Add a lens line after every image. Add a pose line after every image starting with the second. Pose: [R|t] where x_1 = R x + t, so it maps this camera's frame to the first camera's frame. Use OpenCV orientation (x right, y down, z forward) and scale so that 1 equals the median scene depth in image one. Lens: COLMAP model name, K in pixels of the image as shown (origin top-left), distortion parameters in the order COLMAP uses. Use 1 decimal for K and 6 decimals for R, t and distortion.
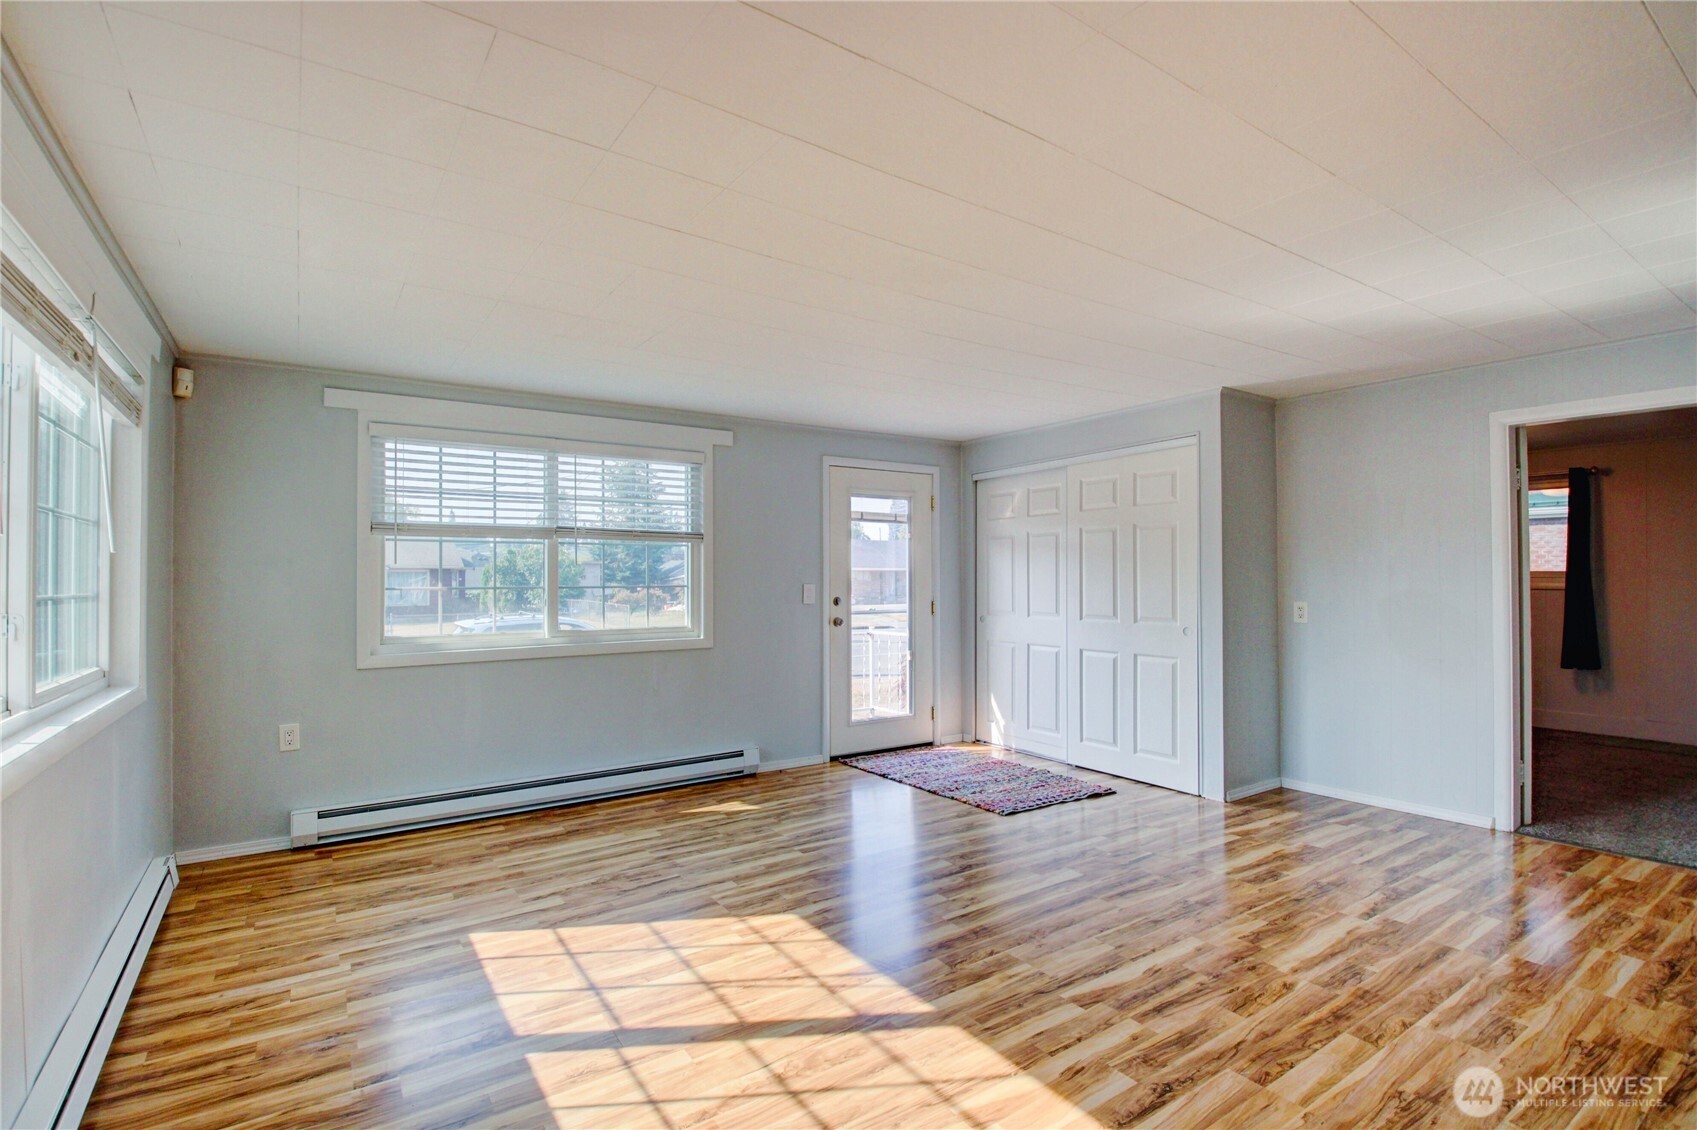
lens RADIAL K [[779.7, 0, 842.7], [0, 779.7, 573.3], [0, 0, 1]] dist [0.003342, -0.019606]
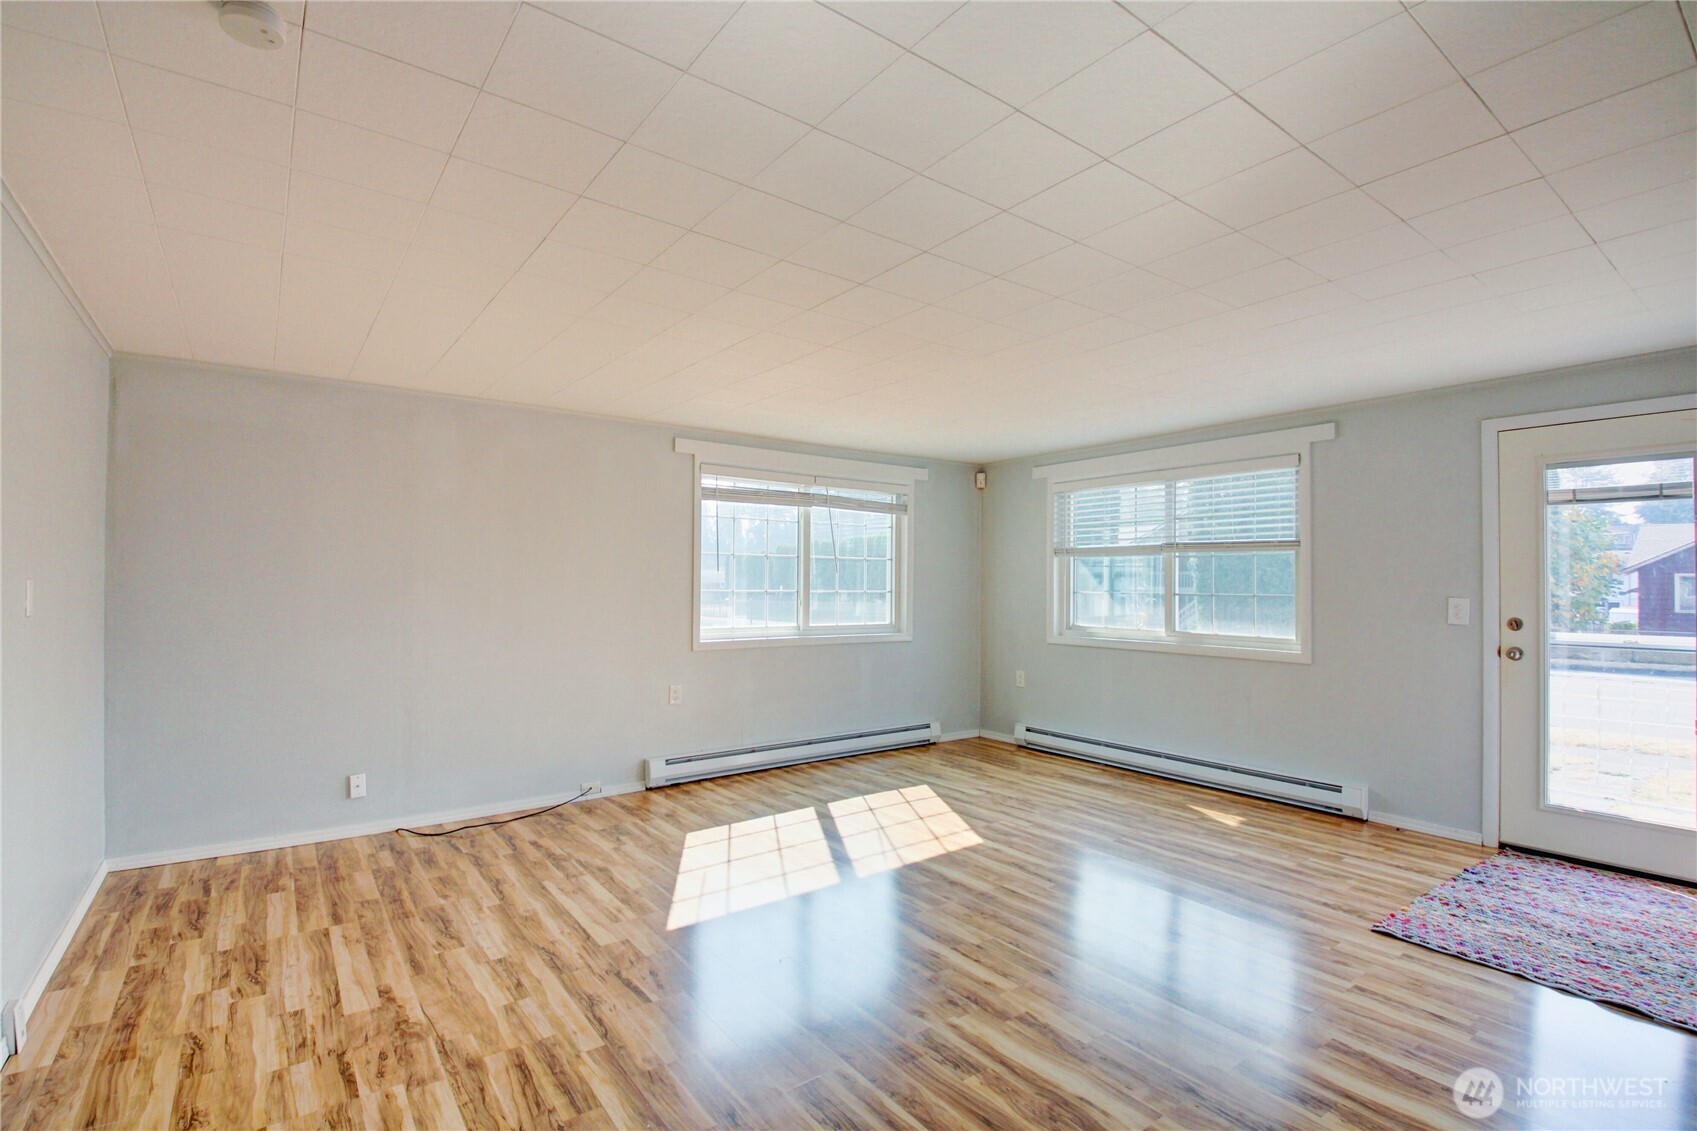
lens RADIAL K [[791.9, 0, 844.6], [0, 791.9, 572.9], [0, 0, 1]] dist [0.044801, -0.055767]
pose [[0.045083, -0.006565, -0.998962, 0.862621], [0.002603, 0.999976, -0.006454, -0.008252], [0.998980, -0.002309, 0.045099, 0.471440]]
